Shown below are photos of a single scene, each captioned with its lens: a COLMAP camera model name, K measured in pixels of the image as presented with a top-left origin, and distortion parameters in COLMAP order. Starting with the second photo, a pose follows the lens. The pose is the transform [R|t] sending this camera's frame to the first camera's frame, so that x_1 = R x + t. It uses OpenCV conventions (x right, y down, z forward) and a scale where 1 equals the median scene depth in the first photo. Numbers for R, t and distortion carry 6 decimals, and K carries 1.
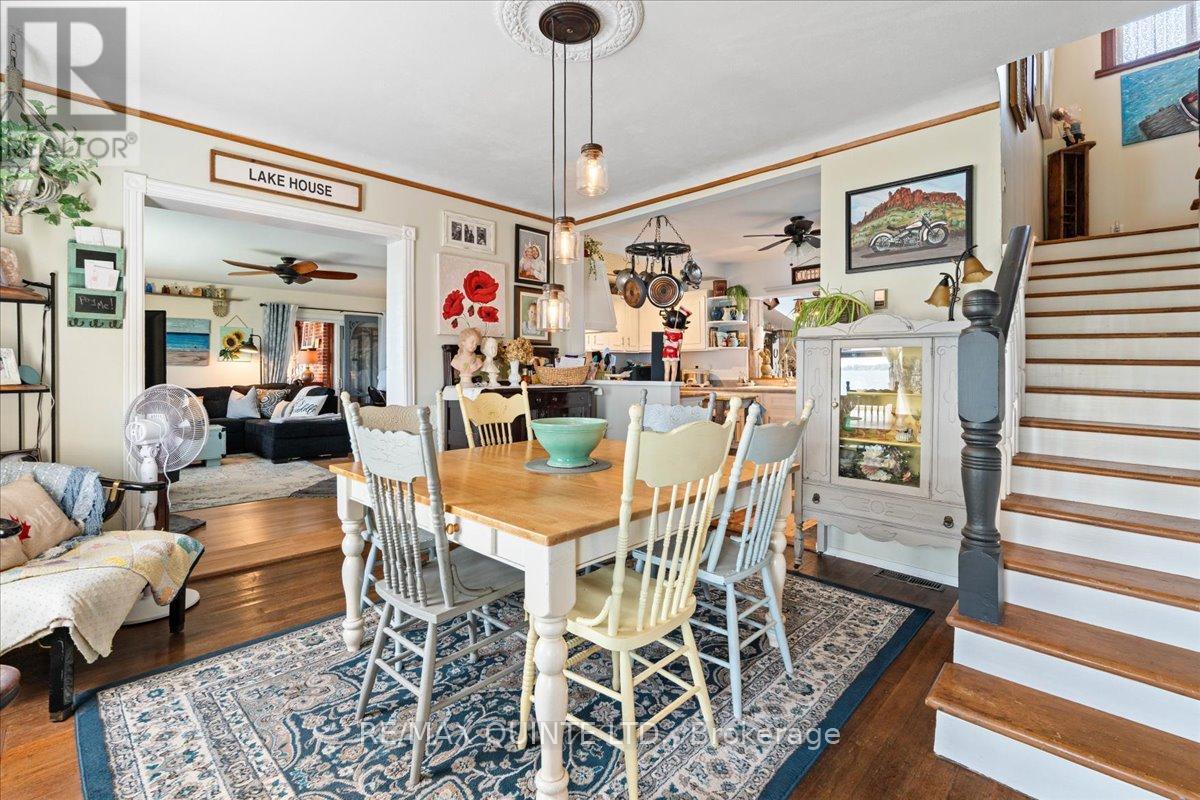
lens RADIAL K [[538.6, 0, 596.3], [0, 538.6, 377.4], [0, 0, 1]] dist [-0.007818, 0.000118]
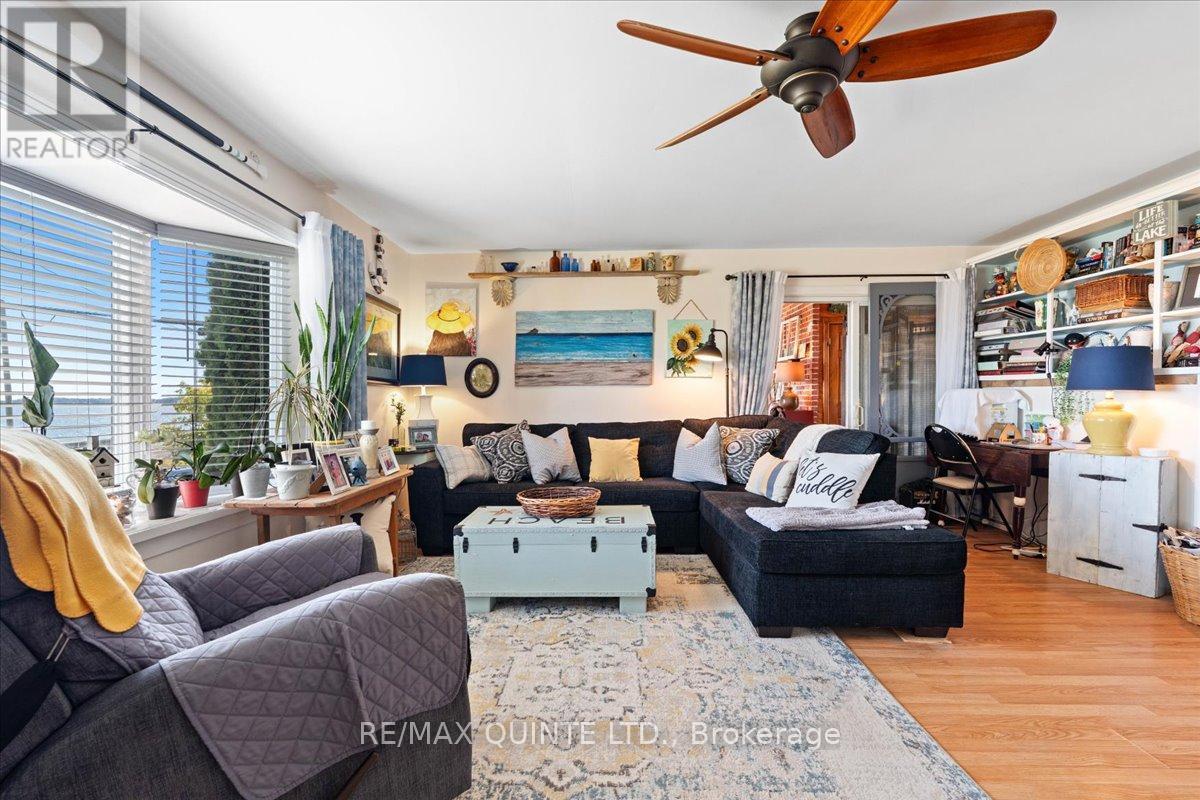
lens RADIAL K [[526.1, 0, 600.9], [0, 526.1, 396.0], [0, 0, 1]] dist [-0.003652, 0.000135]
pose [[0.702221, -0.002817, -0.711953, -0.339495], [-0.001102, 0.999987, -0.005043, -0.006496], [0.711958, 0.004326, 0.702209, 0.541155]]
